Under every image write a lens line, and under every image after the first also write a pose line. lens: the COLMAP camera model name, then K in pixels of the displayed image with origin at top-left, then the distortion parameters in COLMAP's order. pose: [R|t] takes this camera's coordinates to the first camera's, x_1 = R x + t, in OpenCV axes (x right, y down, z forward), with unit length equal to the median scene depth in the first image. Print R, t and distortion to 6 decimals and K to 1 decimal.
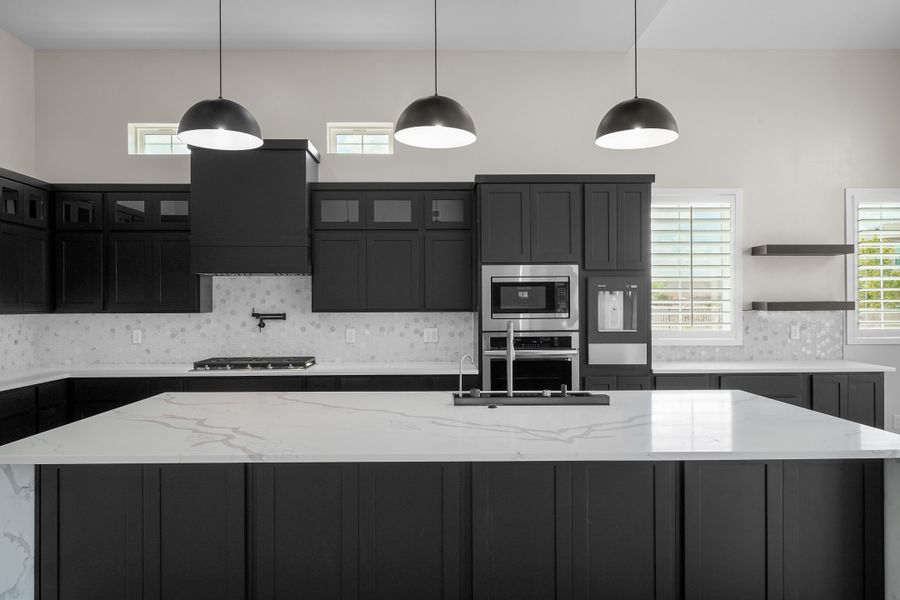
lens RADIAL K [[622.4, 0, 447.0], [0, 622.4, 304.8], [0, 0, 1]] dist [0.005244, -0.003705]
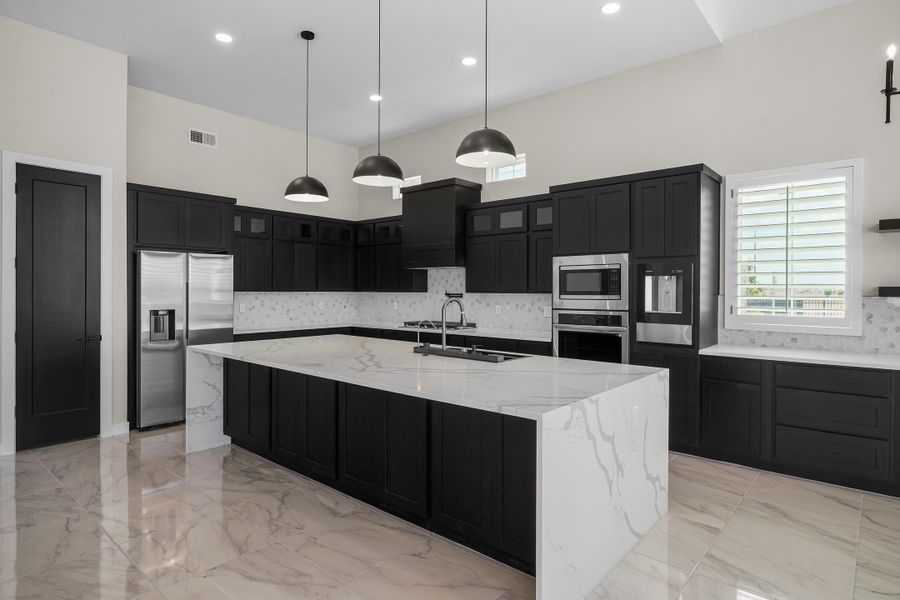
lens RADIAL K [[493.9, 0, 448.7], [0, 493.9, 294.6], [0, 0, 1]] dist [-0.006019, 0.002938]
pose [[0.745725, 0.013161, -0.666124, 0.538169], [-0.007075, 0.999905, 0.011835, 0.002953], [0.666216, -0.004113, 0.745747, 0.095301]]
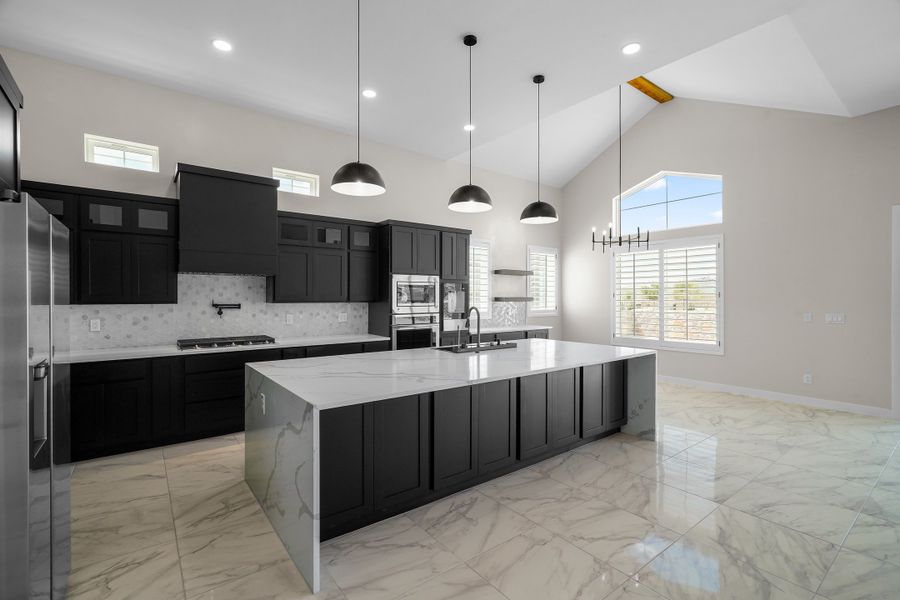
lens RADIAL K [[413.0, 0, 443.0], [0, 413.0, 303.6], [0, 0, 1]] dist [0.007871, -0.000039]
pose [[0.803469, -0.004174, 0.595332, -0.463524], [-0.005514, 0.999880, 0.014453, -0.002271], [-0.595321, -0.014895, 0.803350, 0.030287]]
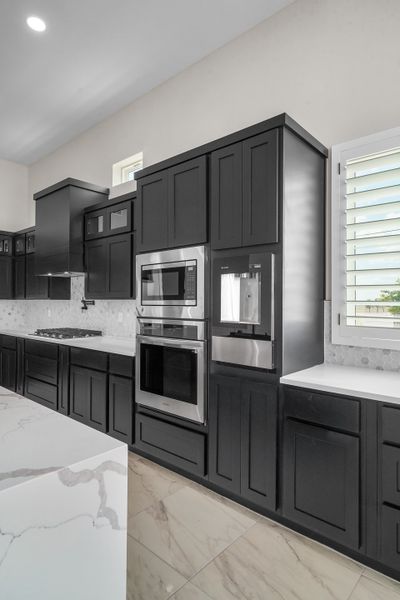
lens RADIAL K [[343.9, 0, 201.1], [0, 343.9, 298.7], [0, 0, 1]] dist [0.002216, 0.000259]
pose [[0.738263, 0.001473, -0.674512, 0.507657], [-0.009352, 0.999924, -0.008053, 0.014153], [0.674449, 0.012254, 0.738220, 0.600294]]
